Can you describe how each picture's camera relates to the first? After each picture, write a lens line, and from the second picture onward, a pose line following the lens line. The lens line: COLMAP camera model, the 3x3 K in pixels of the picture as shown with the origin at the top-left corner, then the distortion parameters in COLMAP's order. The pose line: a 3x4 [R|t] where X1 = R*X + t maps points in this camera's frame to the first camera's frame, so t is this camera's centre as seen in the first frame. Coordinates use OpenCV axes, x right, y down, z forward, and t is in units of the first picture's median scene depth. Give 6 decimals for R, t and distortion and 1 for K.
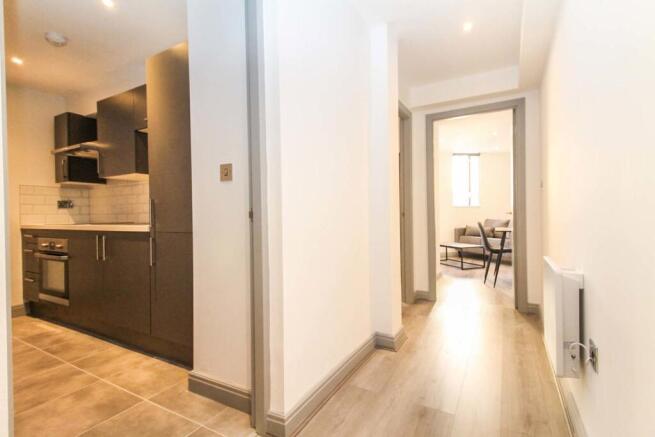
lens RADIAL K [[308.1, 0, 344.8], [0, 308.1, 217.8], [0, 0, 1]] dist [0.003369, 0.000694]
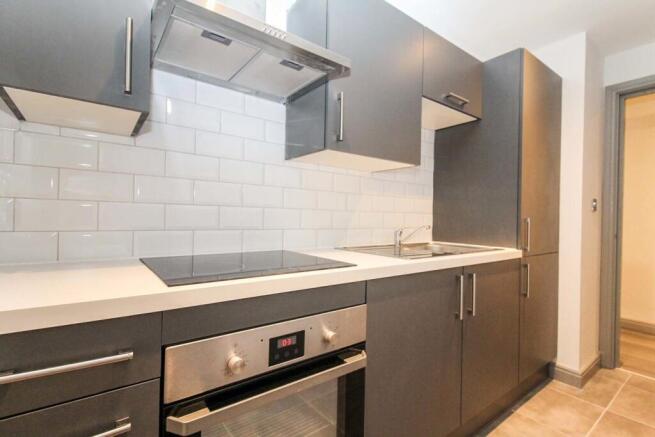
lens RADIAL K [[308.1, 0, 344.8], [0, 308.1, 217.8], [0, 0, 1]] dist [0.003369, 0.000694]
pose [[0.403827, 0.021835, 0.914575, -1.117716], [-0.012860, 0.999752, -0.018190, -0.027481], [-0.914745, -0.004416, 0.404008, 0.776613]]
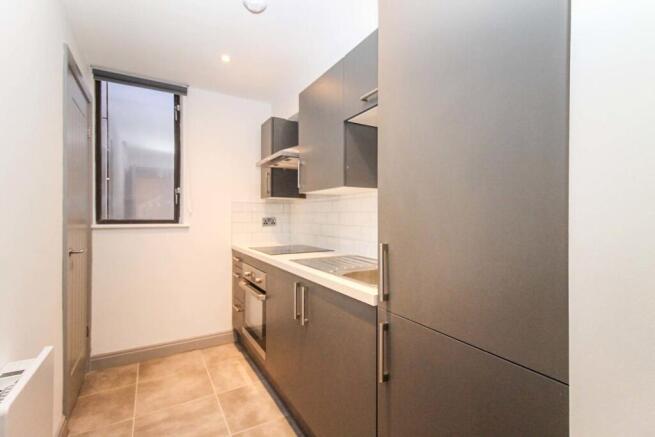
lens RADIAL K [[308.1, 0, 344.8], [0, 308.1, 217.8], [0, 0, 1]] dist [0.003369, 0.000694]
pose [[0.866493, 0.017419, -0.498886, -0.301485], [-0.019899, 0.999802, 0.000348, -0.067575], [0.498793, 0.009626, 0.866668, 0.377228]]
